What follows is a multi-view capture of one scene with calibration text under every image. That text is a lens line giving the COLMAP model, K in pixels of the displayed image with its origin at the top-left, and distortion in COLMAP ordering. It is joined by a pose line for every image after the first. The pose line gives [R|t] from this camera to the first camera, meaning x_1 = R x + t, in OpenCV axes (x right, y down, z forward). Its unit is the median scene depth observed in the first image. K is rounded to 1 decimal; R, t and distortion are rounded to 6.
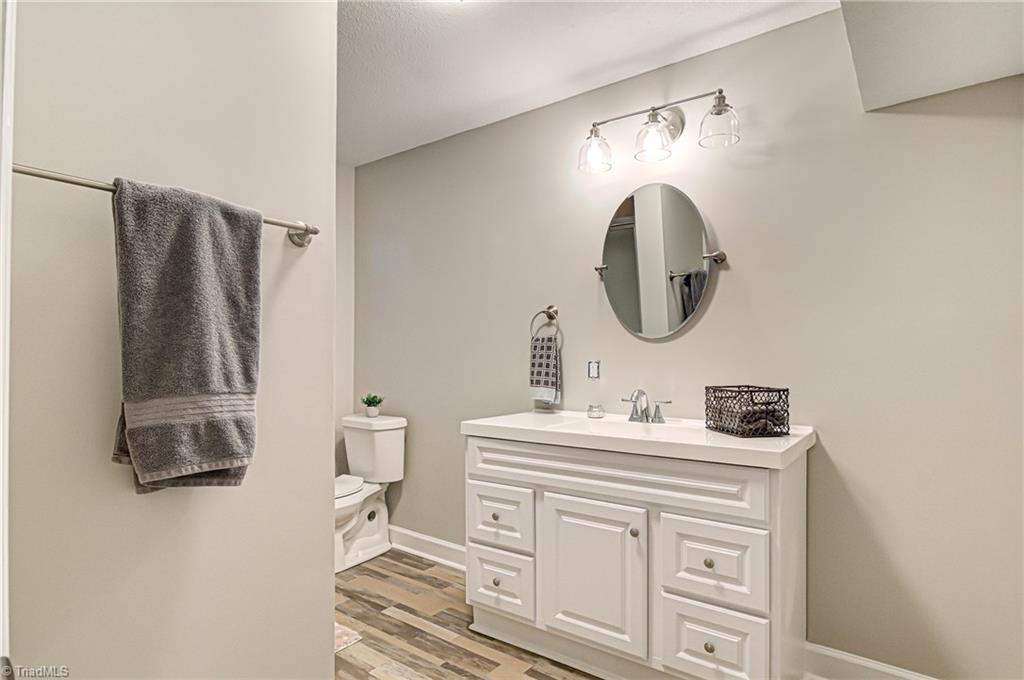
lens RADIAL K [[548.1, 0, 512.1], [0, 548.1, 356.7], [0, 0, 1]] dist [0.003992, 0.000460]
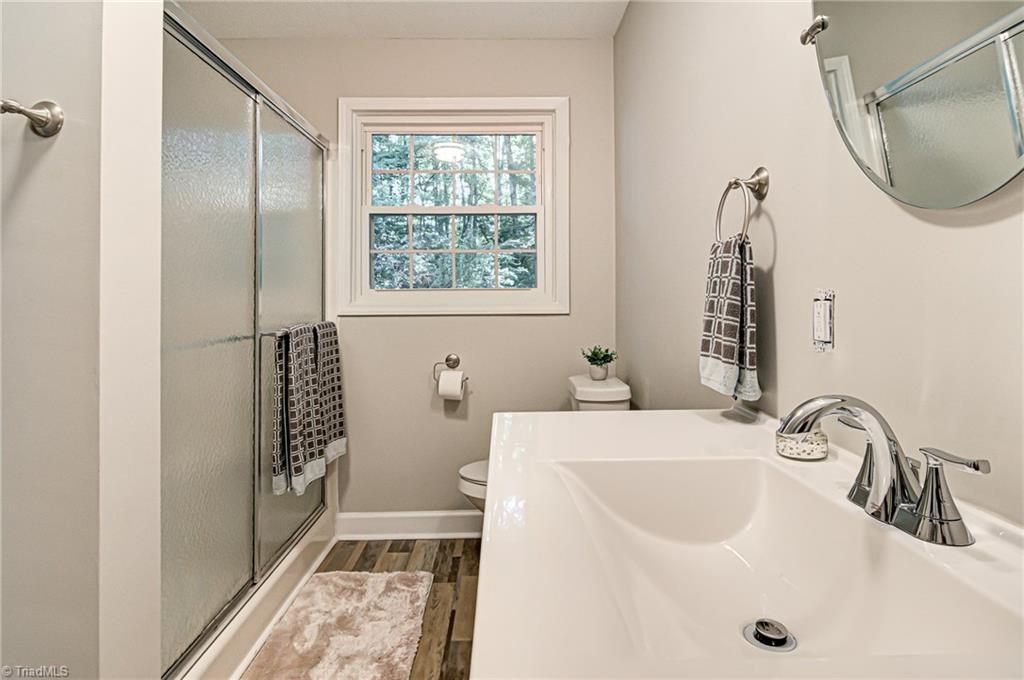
lens RADIAL K [[562.5, 0, 513.7], [0, 562.5, 297.0], [0, 0, 1]] dist [-0.000422, -0.000305]
pose [[0.610715, -0.009780, -0.791790, 0.312914], [0.013357, 0.999909, -0.002048, 0.006136], [0.791738, -0.009326, 0.610790, 0.606283]]
